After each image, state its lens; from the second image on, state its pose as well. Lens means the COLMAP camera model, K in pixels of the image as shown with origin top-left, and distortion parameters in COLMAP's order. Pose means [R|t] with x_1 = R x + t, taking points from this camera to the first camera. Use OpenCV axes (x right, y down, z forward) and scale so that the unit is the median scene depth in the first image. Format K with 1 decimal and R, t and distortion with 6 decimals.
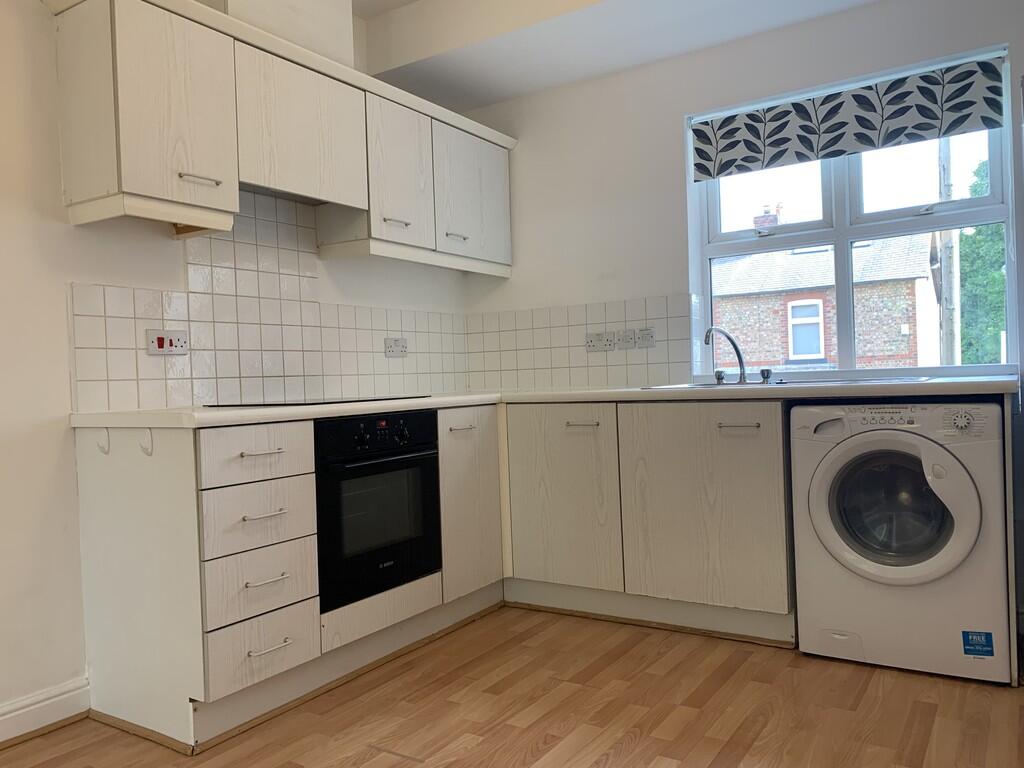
lens RADIAL K [[784.4, 0, 512.0], [0, 784.4, 384.0], [0, 0, 1]] dist [-0.005353, -0.002981]
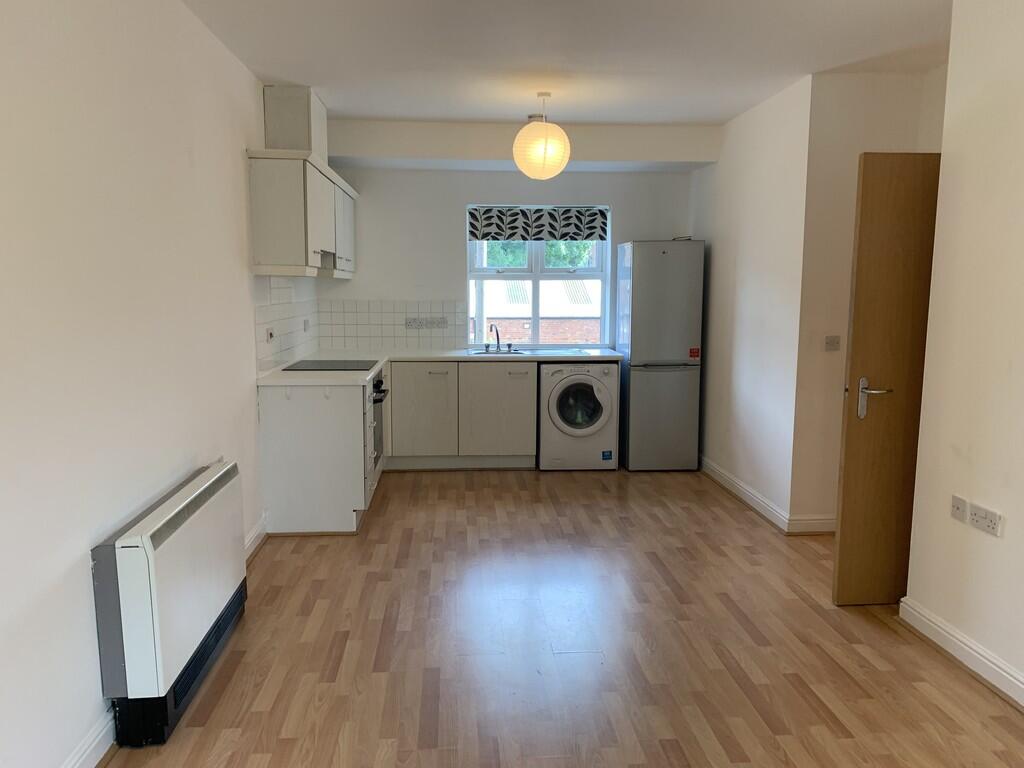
lens RADIAL K [[784.4, 0, 512.0], [0, 784.4, 384.0], [0, 0, 1]] dist [-0.005353, -0.002981]
pose [[0.788770, -0.033463, 0.613777, -0.952314], [-0.032620, 0.994831, 0.096159, -0.112071], [-0.613822, -0.095869, 0.783602, -0.633815]]
